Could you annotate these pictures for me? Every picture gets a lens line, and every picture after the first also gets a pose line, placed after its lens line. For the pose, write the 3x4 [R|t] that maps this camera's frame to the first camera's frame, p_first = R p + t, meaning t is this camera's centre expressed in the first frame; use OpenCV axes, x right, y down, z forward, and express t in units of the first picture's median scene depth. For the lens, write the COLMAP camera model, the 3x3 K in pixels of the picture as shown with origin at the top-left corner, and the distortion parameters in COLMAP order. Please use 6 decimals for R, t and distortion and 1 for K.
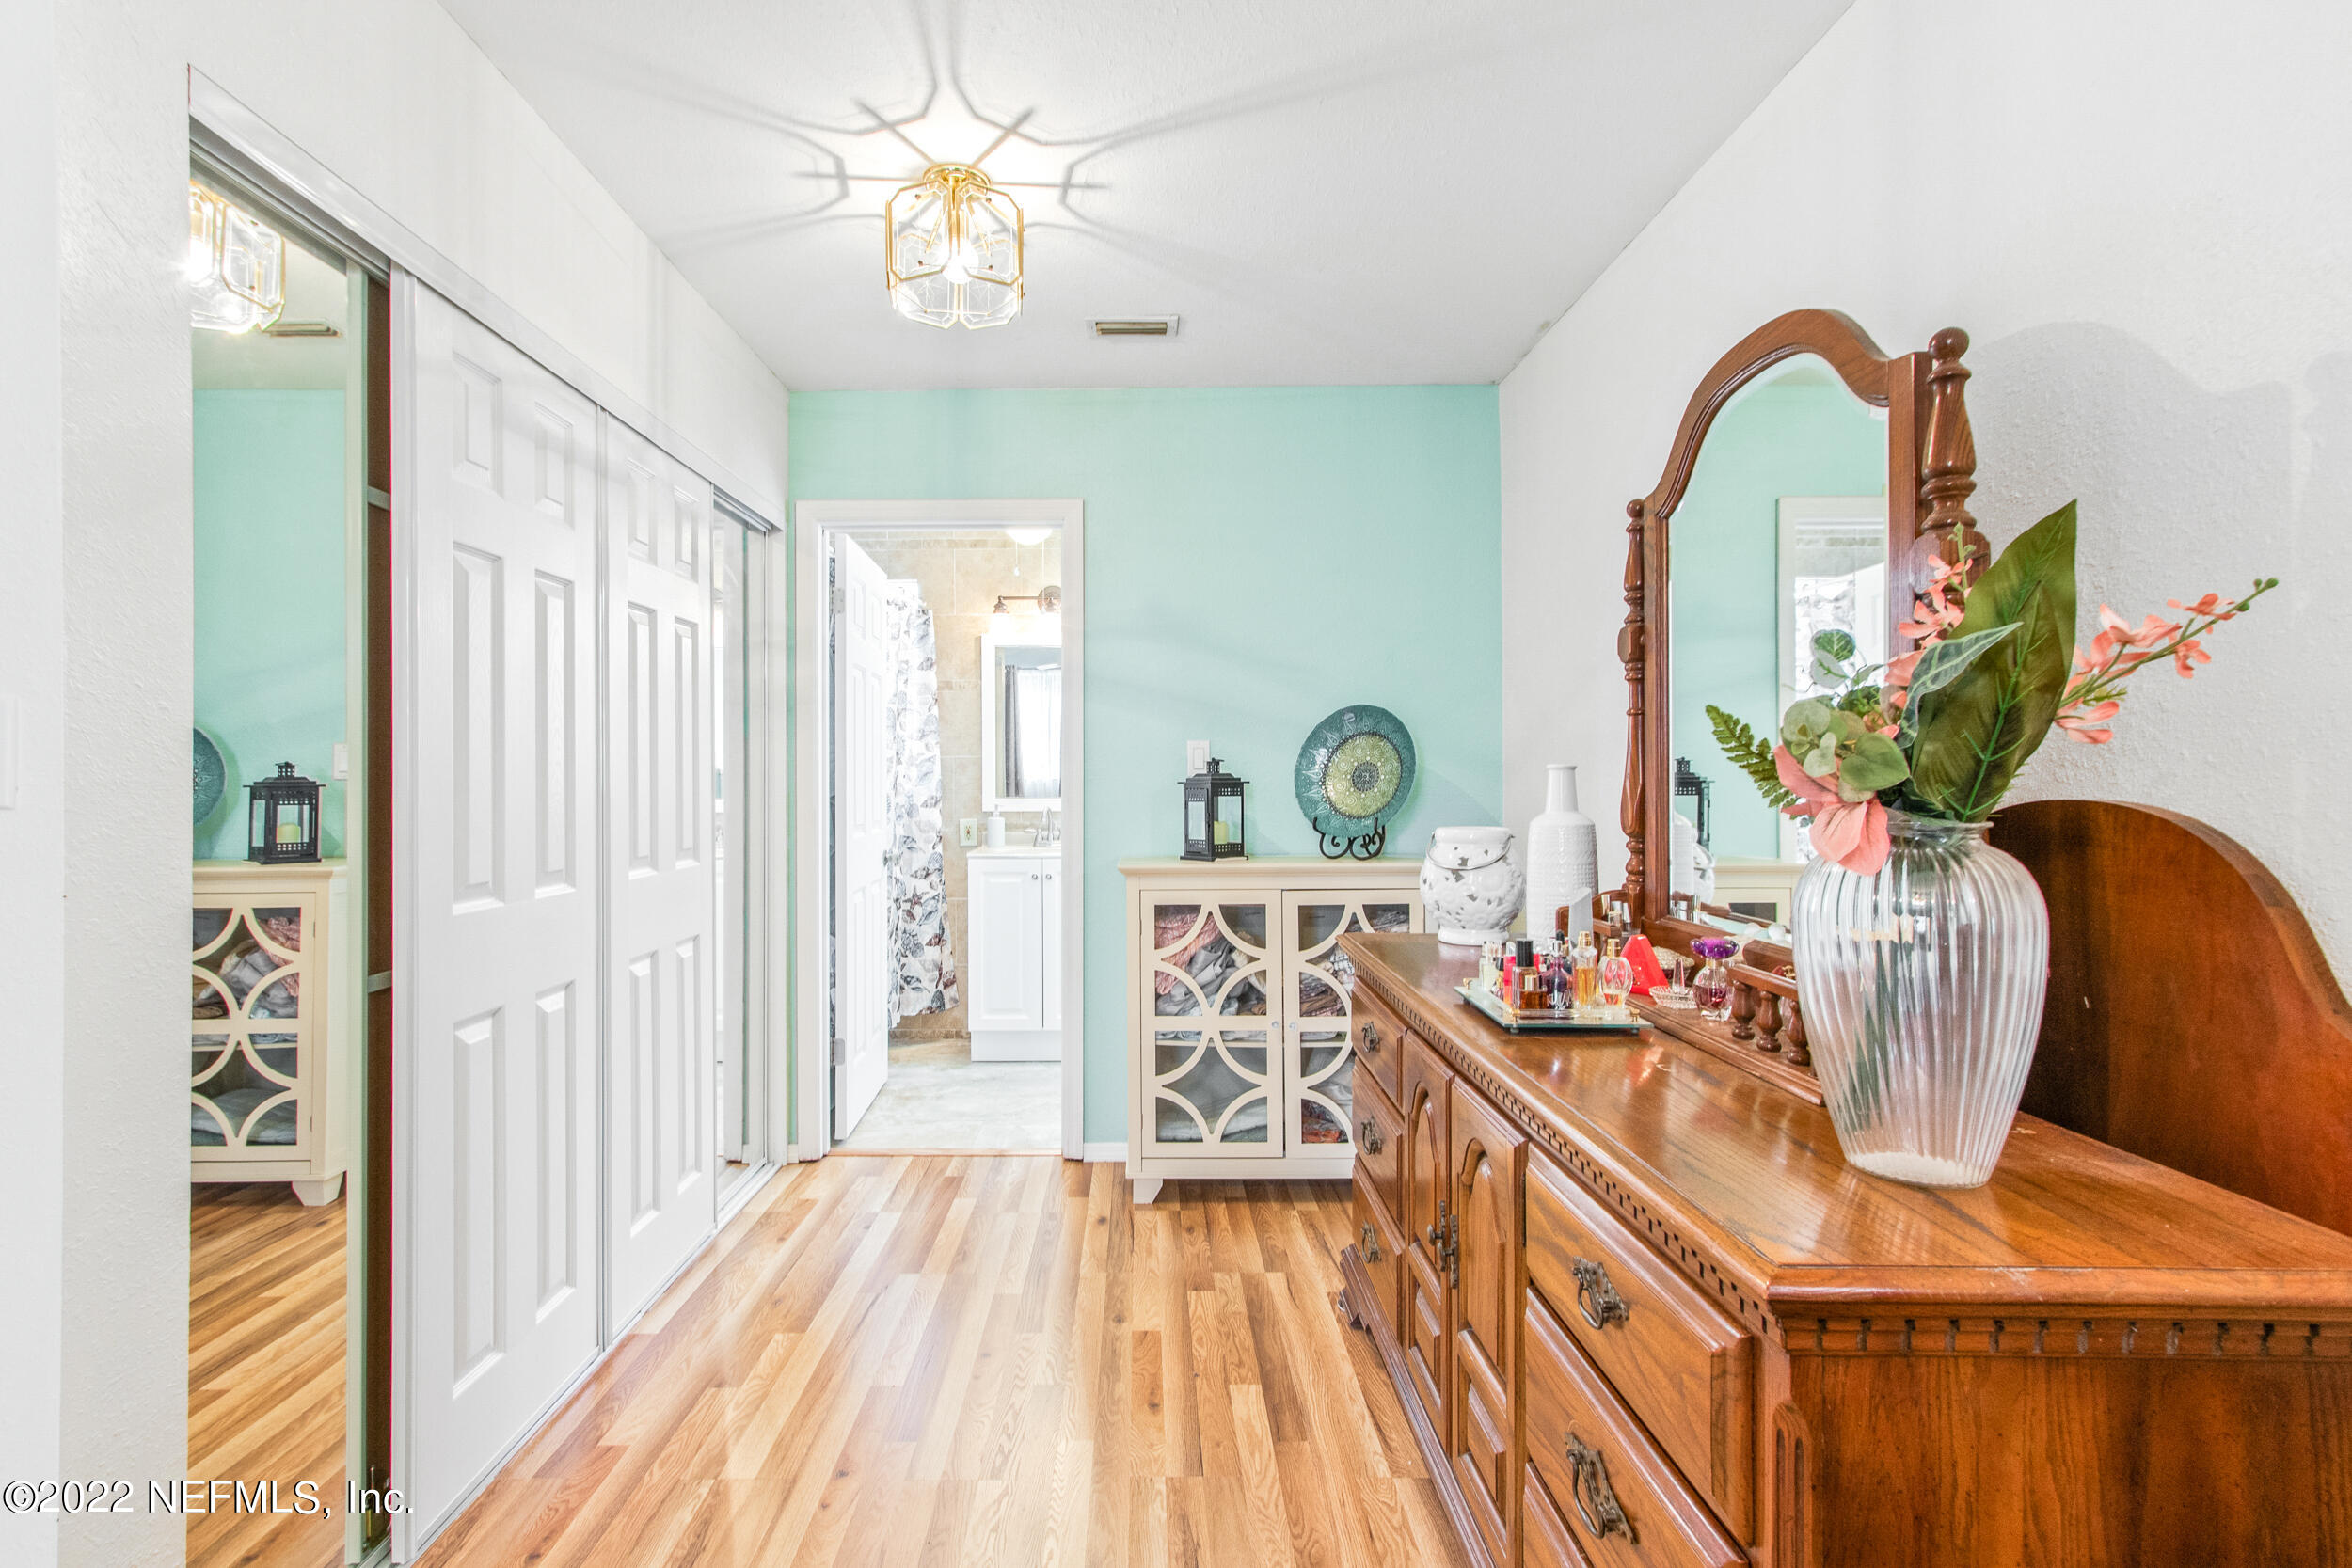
lens RADIAL K [[1109.0, 0, 1176.0], [0, 1109.0, 784.0], [0, 0, 1]] dist [0.000489, 0.007243]
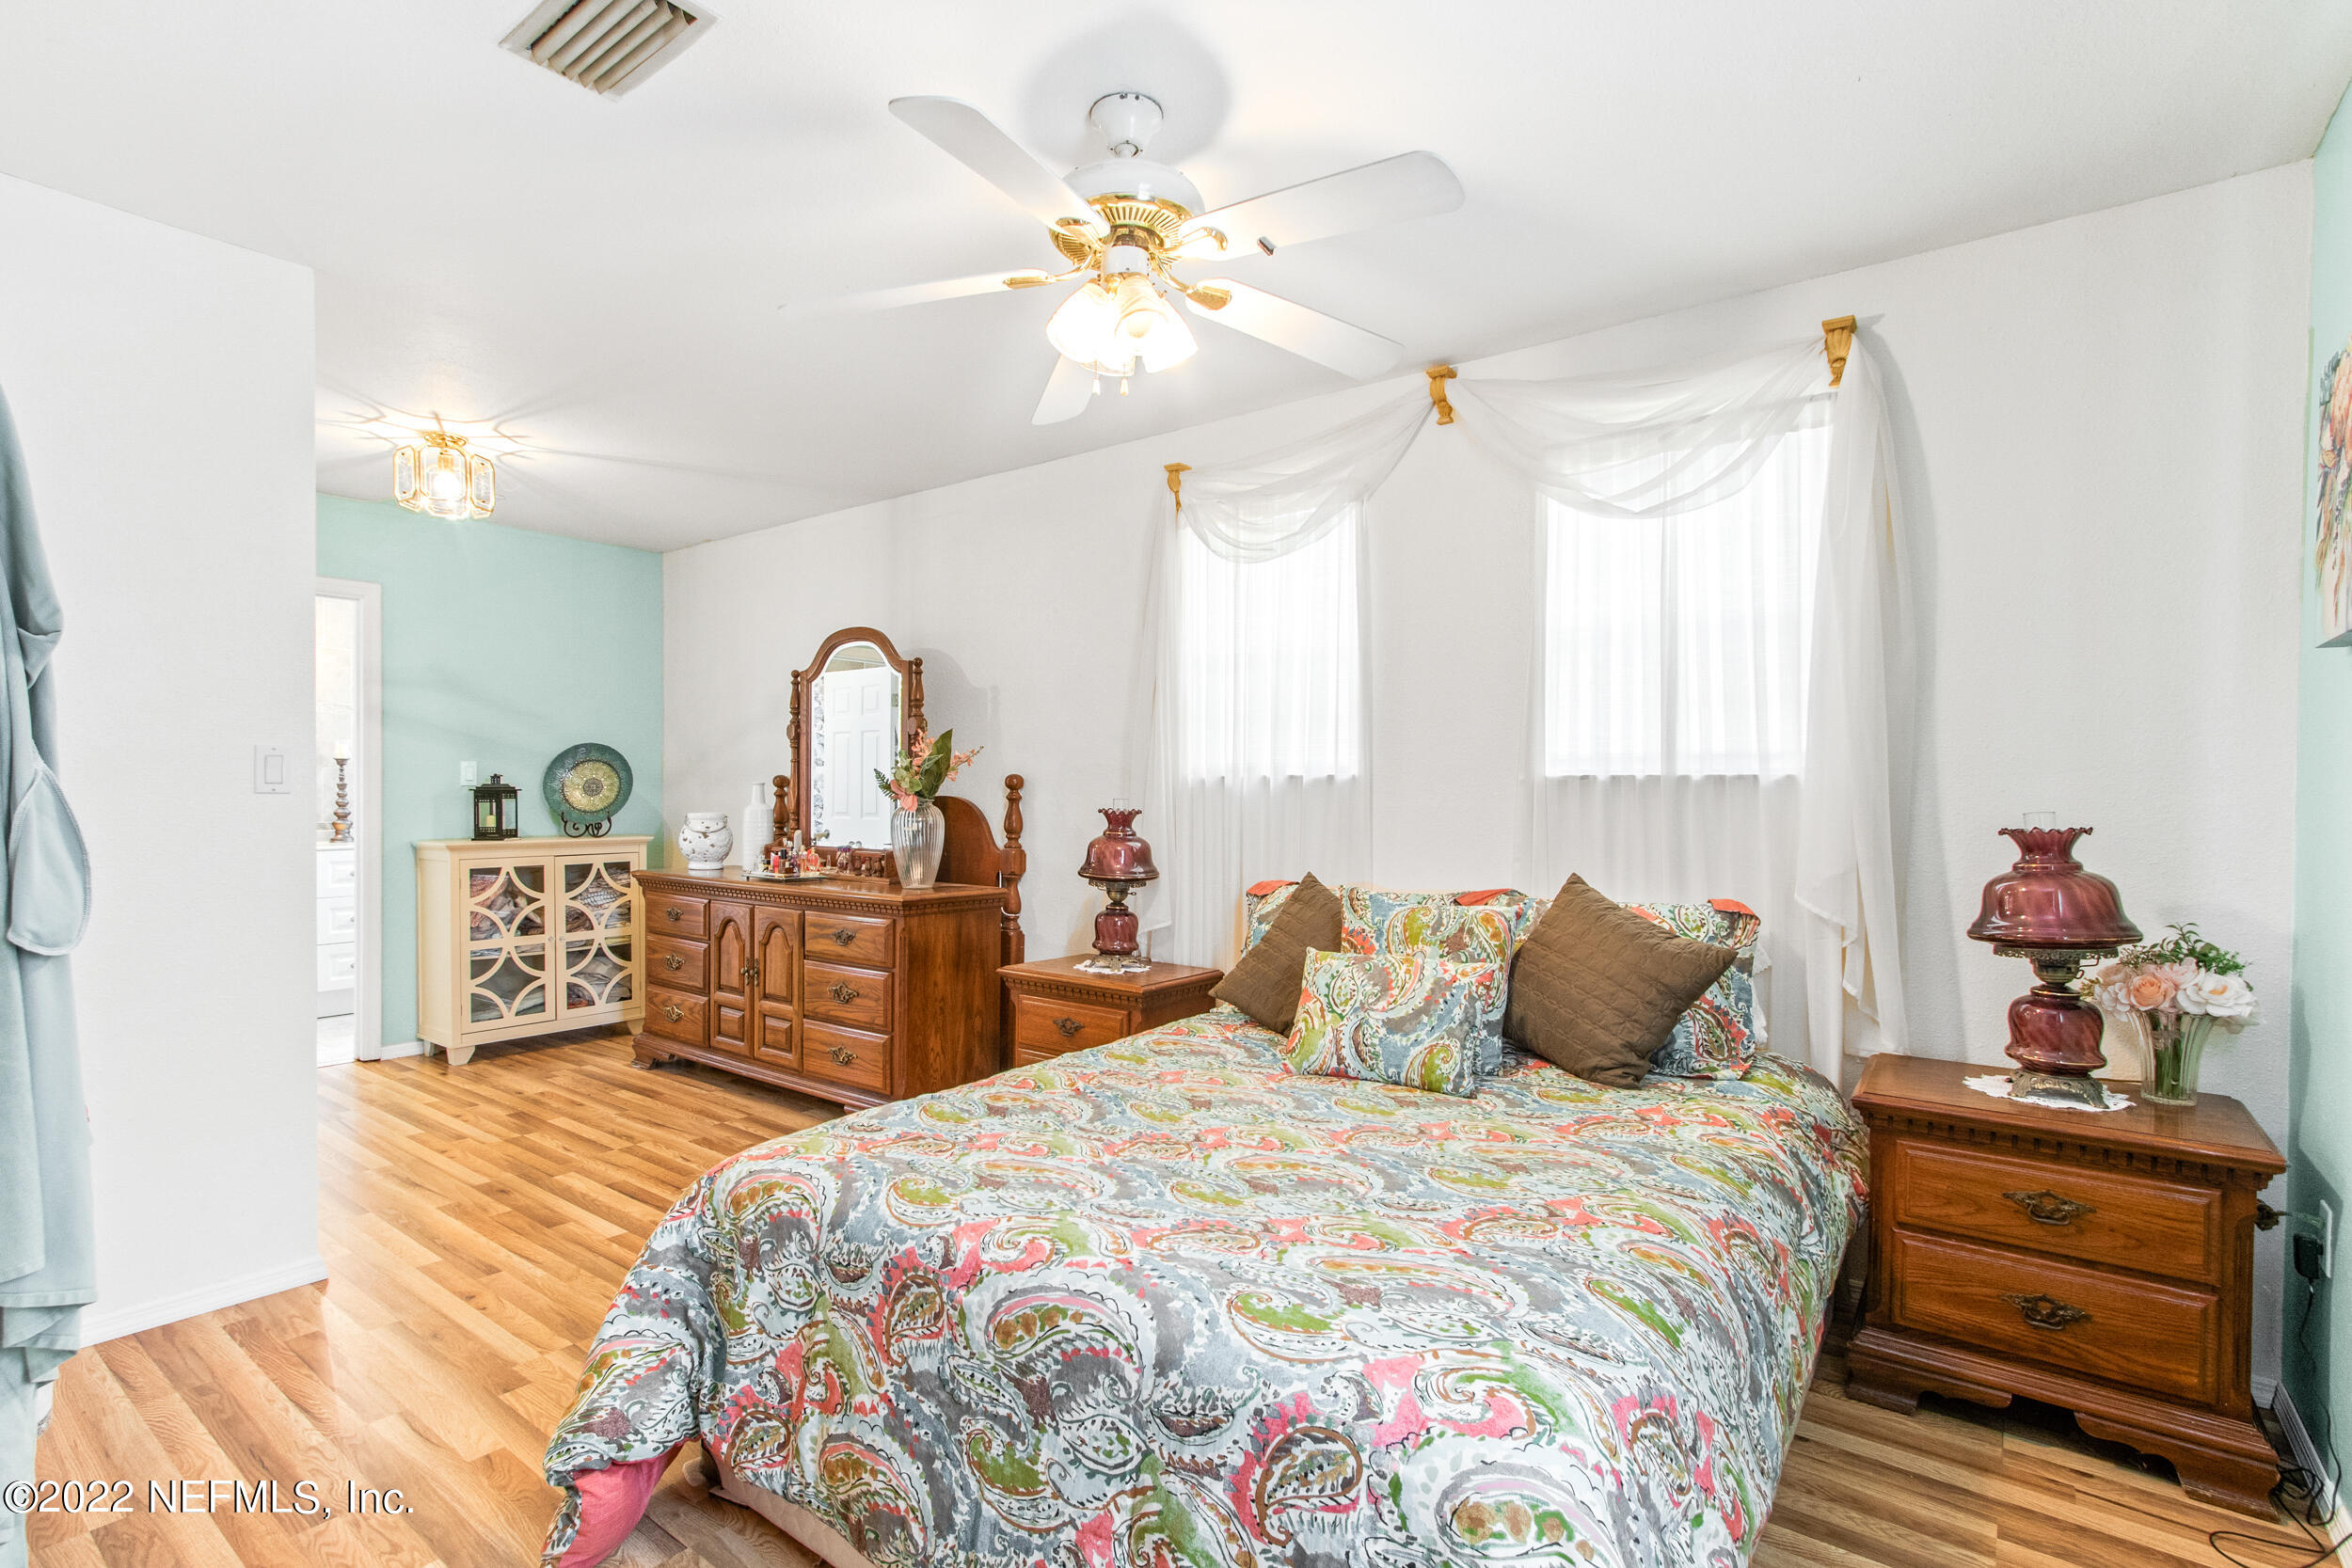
lens RADIAL K [[1115.5, 0, 1152.5], [0, 1115.5, 804.4], [0, 0, 1]] dist [0.002737, 0.000739]
pose [[0.623540, -0.003804, 0.781782, -0.634829], [-0.001390, 0.999981, 0.005974, 0.008483], [-0.781790, -0.004812, 0.623523, -0.703186]]
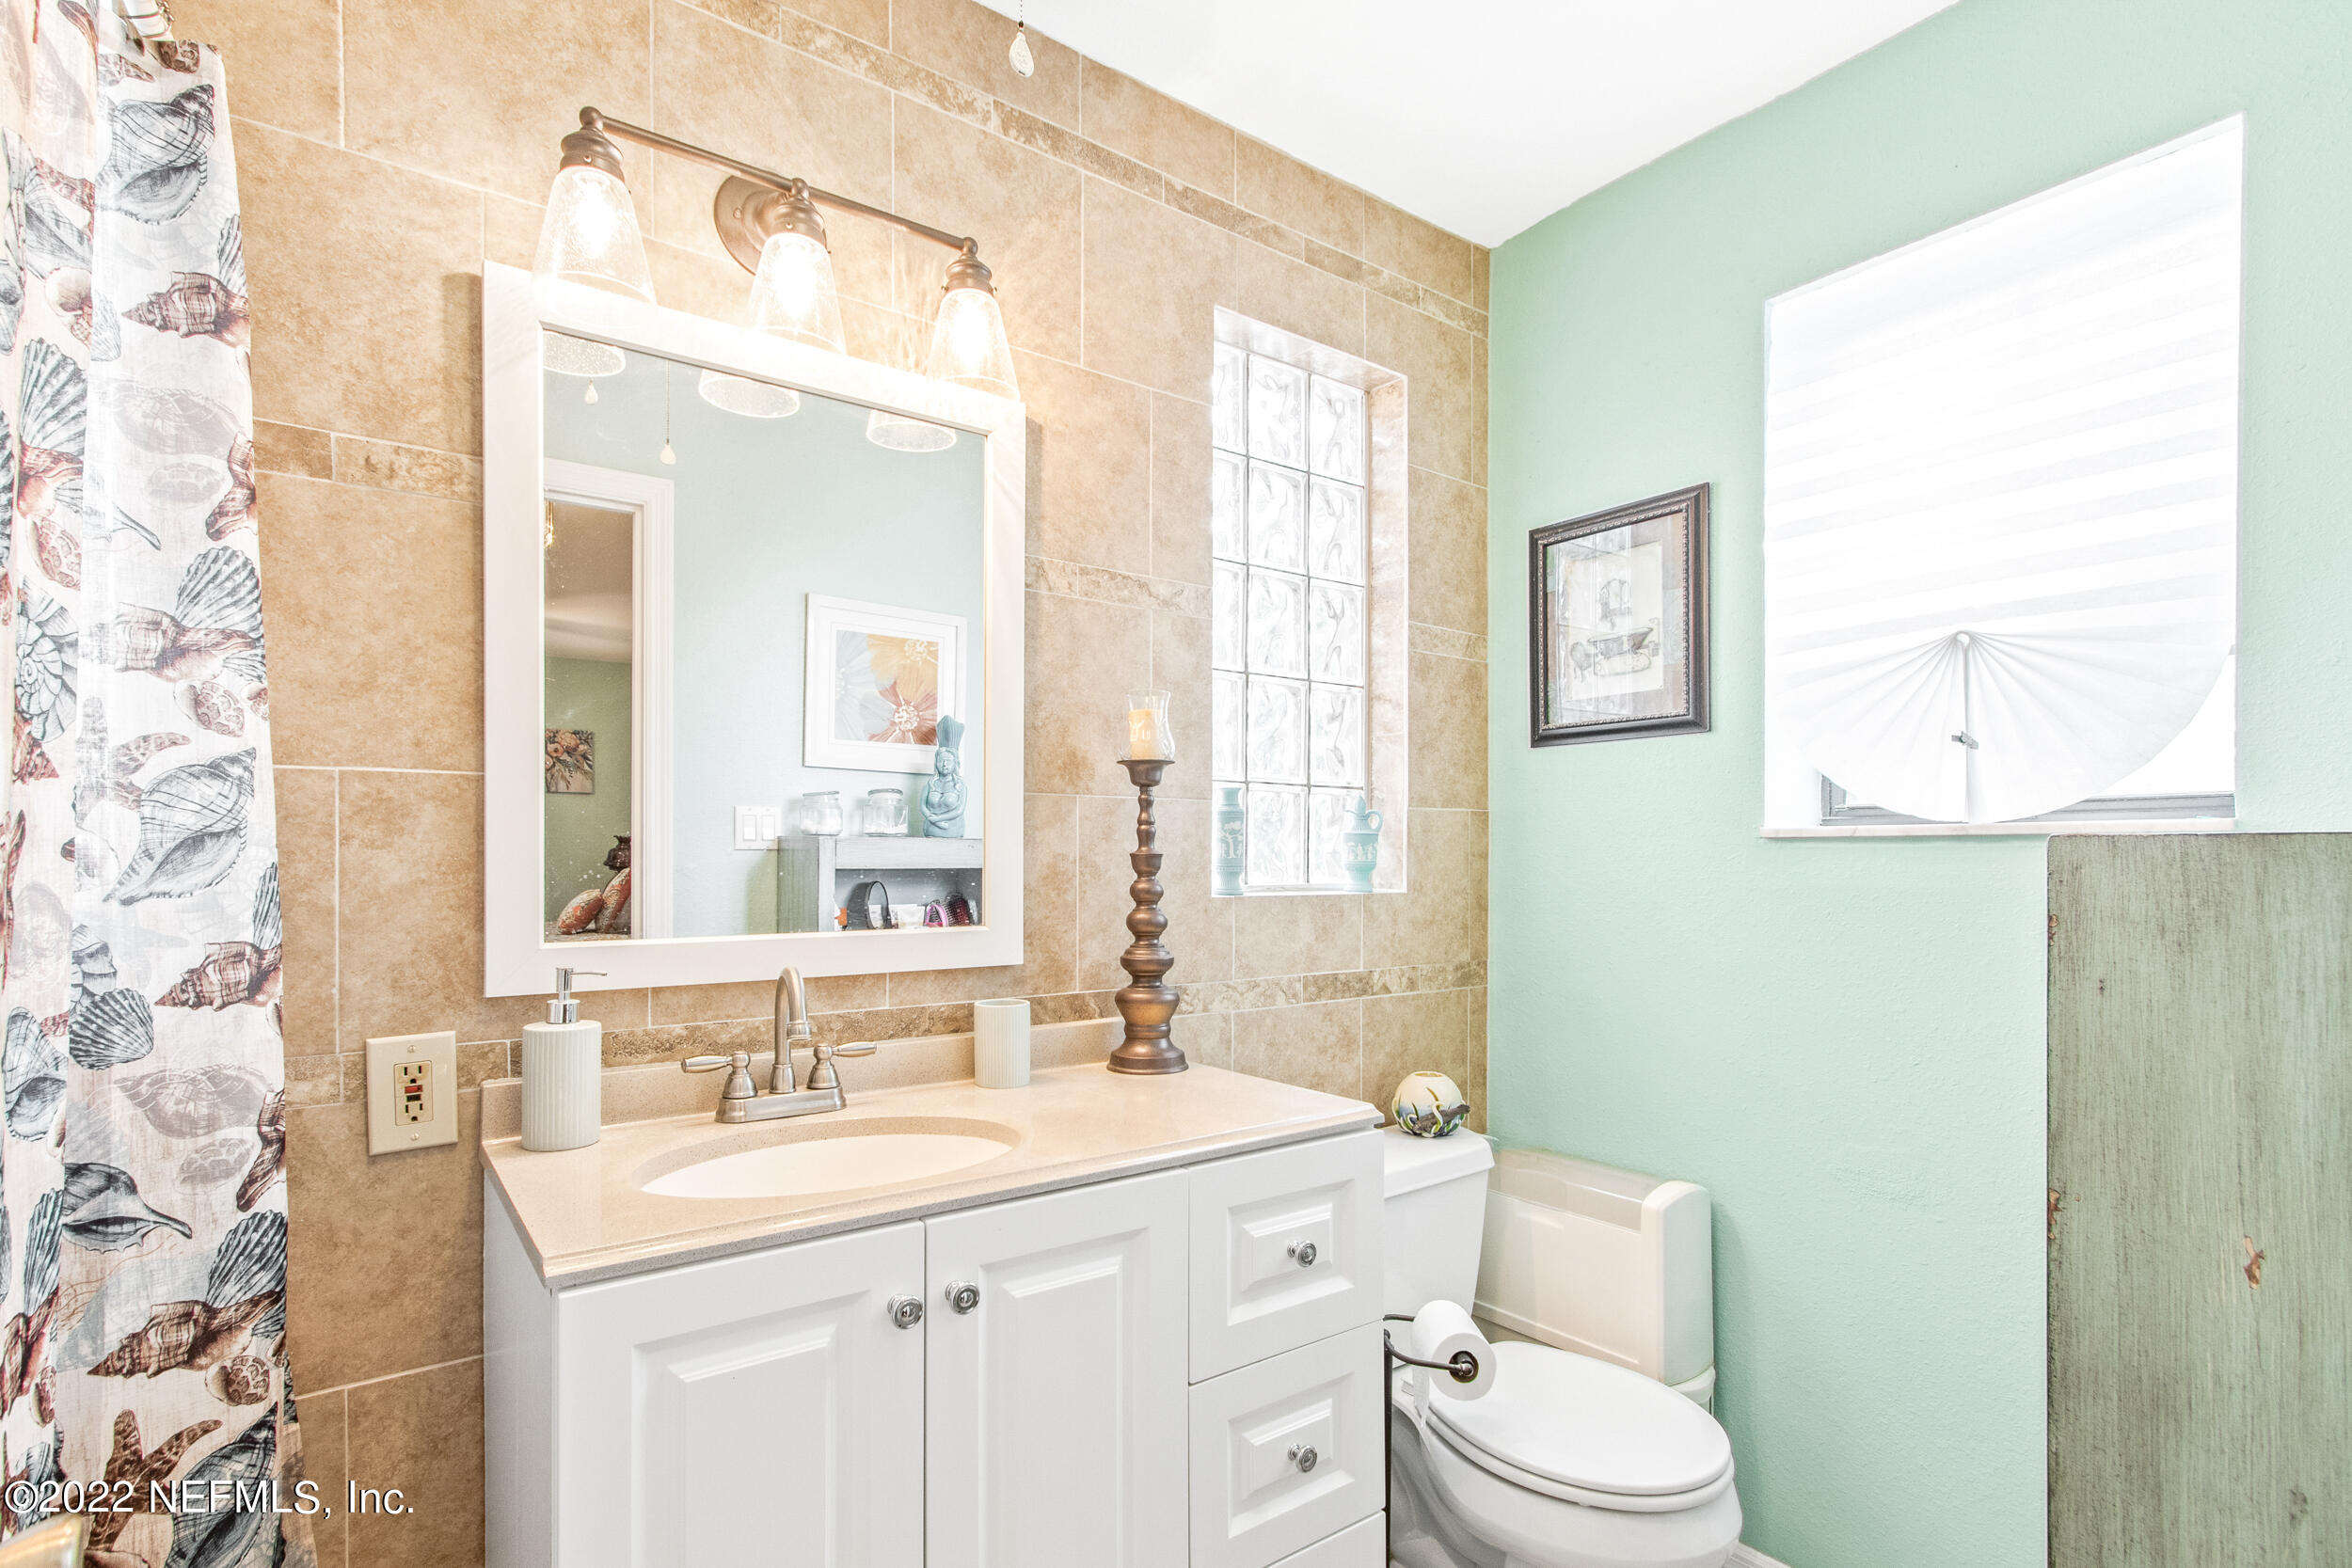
lens RADIAL K [[1131.7, 0, 1180.3], [0, 1131.7, 869.6], [0, 0, 1]] dist [0.002703, 0.000720]
pose [[0.818354, -0.000248, 0.574714, -0.298022], [0.000484, 1.000000, -0.000257, -0.005215], [-0.574714, 0.000489, 0.818354, 1.098177]]
